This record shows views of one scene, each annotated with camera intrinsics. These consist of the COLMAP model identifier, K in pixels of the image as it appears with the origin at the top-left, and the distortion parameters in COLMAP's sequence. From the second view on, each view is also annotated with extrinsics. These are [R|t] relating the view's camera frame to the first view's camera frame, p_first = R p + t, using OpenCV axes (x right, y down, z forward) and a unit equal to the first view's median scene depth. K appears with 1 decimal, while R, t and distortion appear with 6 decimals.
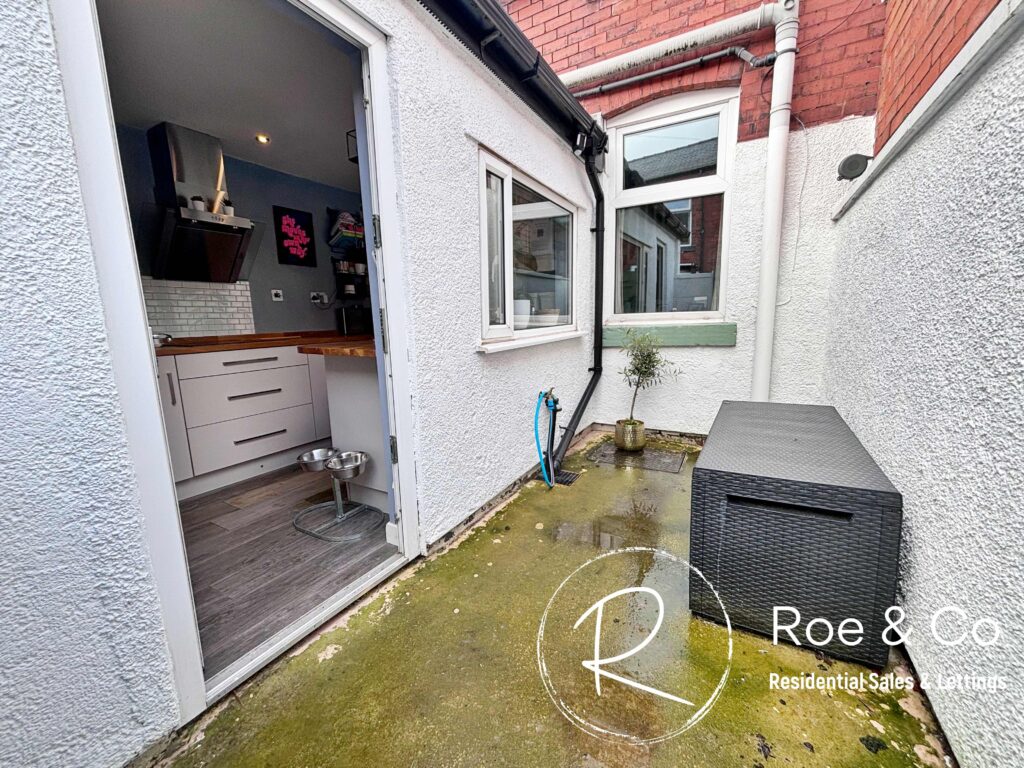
lens RADIAL K [[417.6, 0, 511.8], [0, 417.6, 373.7], [0, 0, 1]] dist [0.000697, 0.000193]
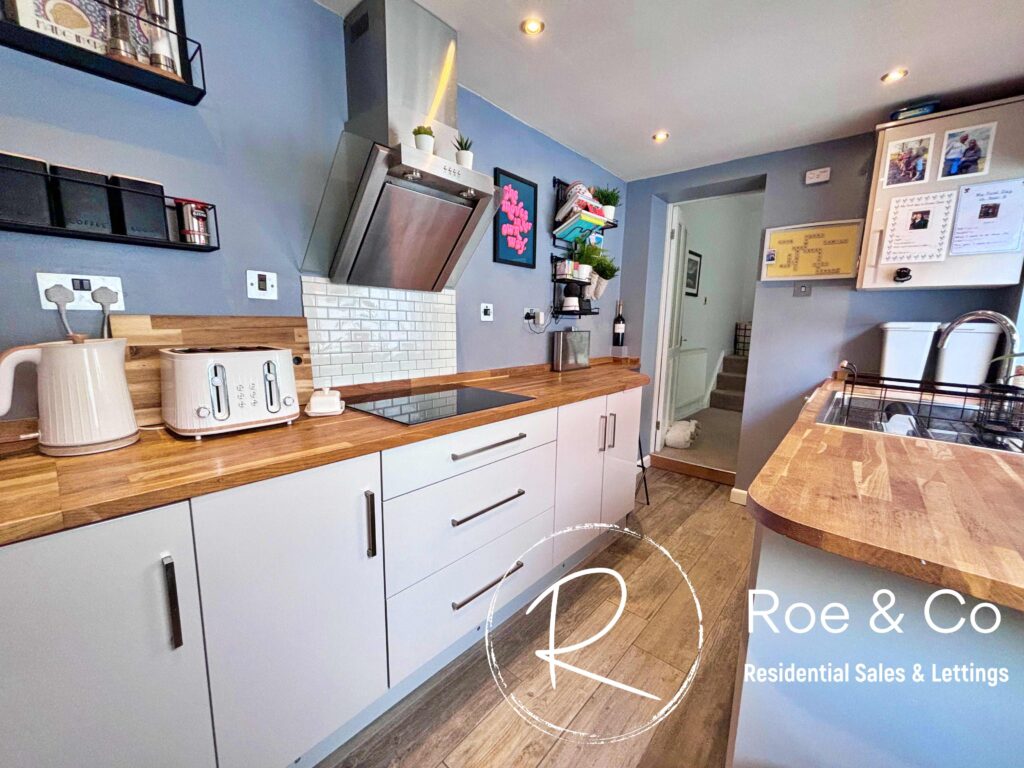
lens RADIAL K [[412.3, 0, 512.0], [0, 412.3, 384.0], [0, 0, 1]] dist [-0.002249, -0.000530]
pose [[0.978232, 0.088241, -0.187816, -0.352439], [-0.083553, 0.995965, 0.032746, -0.091175], [0.189948, -0.016341, 0.981658, 0.347135]]
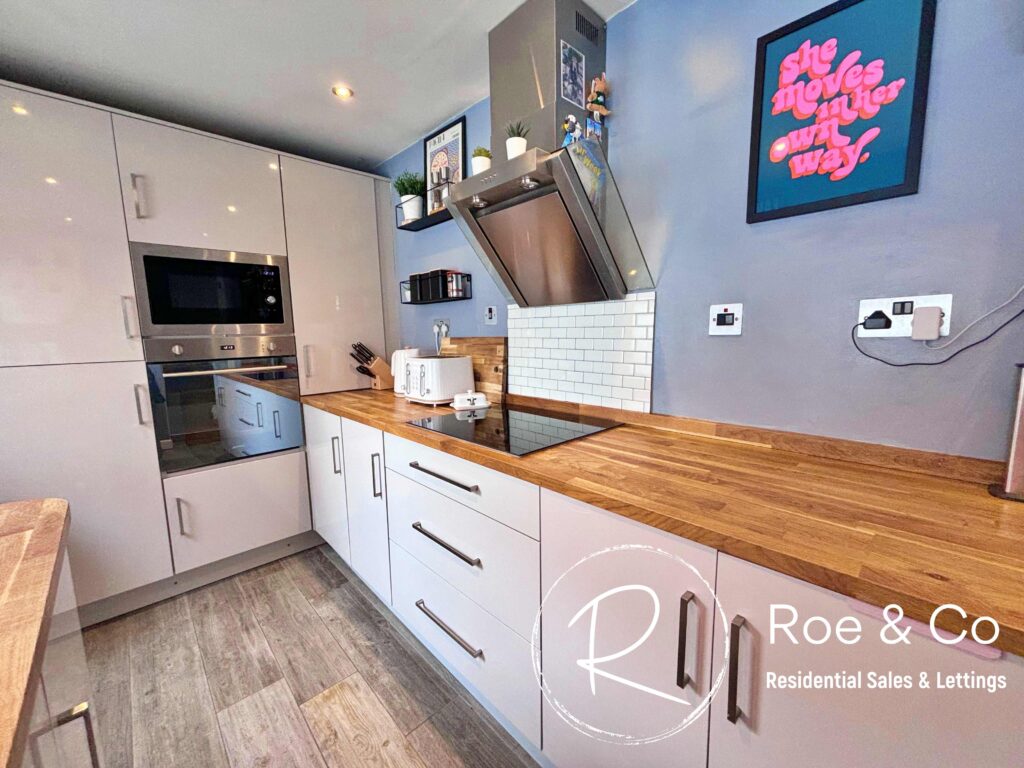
lens RADIAL K [[402.7, 0, 504.6], [0, 402.7, 386.1], [0, 0, 1]] dist [-0.008202, 0.000012]
pose [[-0.292253, 0.156509, -0.943447, -0.155812], [-0.102731, 0.975672, 0.193678, -0.159359], [0.950807, 0.153524, -0.269065, 0.820123]]
